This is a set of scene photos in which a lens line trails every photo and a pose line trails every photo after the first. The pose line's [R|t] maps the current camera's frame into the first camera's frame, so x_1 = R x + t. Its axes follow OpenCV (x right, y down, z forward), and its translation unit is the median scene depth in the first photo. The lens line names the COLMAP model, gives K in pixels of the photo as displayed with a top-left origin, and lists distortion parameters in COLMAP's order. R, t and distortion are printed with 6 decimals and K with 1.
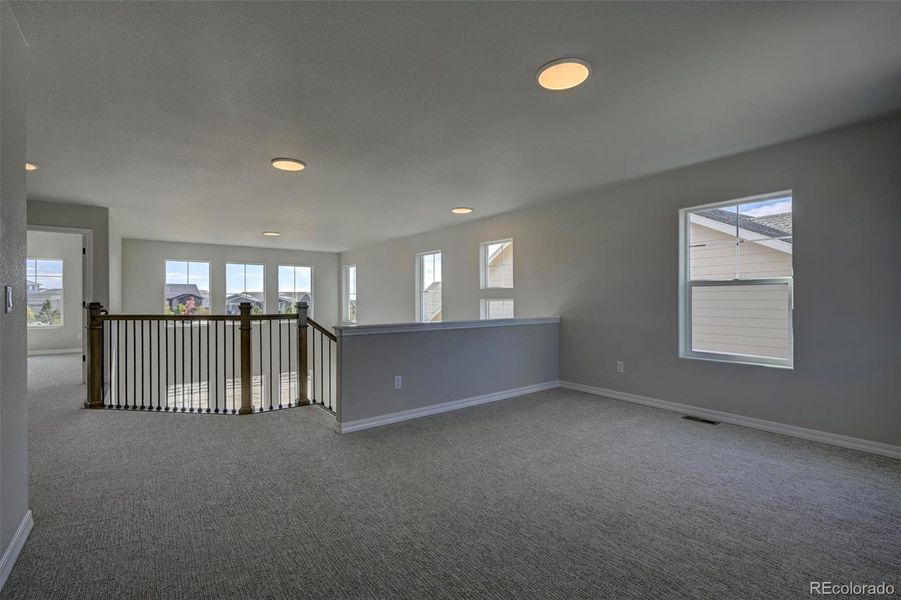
lens RADIAL K [[400.3, 0, 453.2], [0, 400.3, 291.5], [0, 0, 1]] dist [-0.001054, -0.000517]
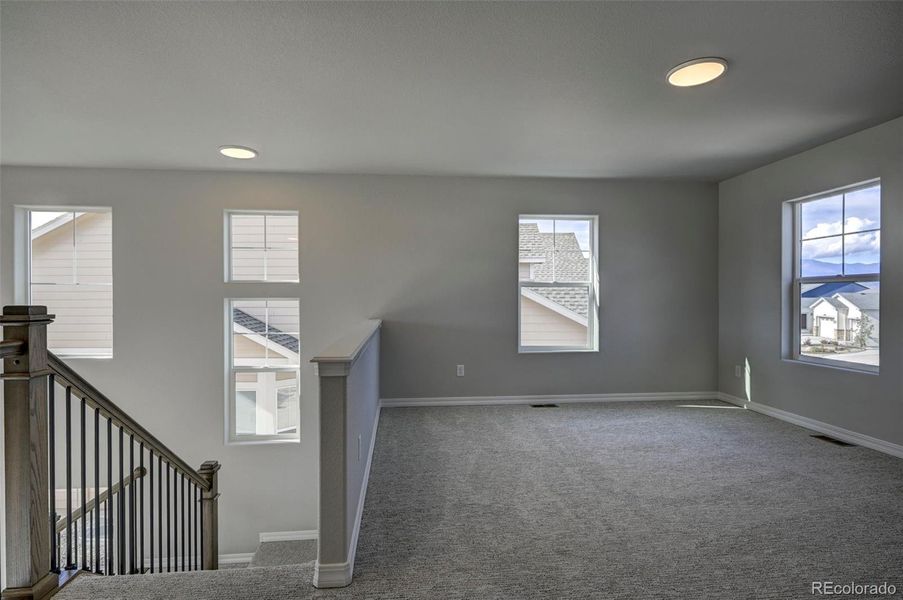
lens RADIAL K [[447.0, 0, 451.2], [0, 447.0, 296.7], [0, 0, 1]] dist [-0.003180, -0.000969]
pose [[0.527525, 0.010882, 0.849470, -0.612411], [-0.015588, 0.999874, -0.003129, 0.023911], [-0.849396, -0.011591, 0.527628, 0.590492]]
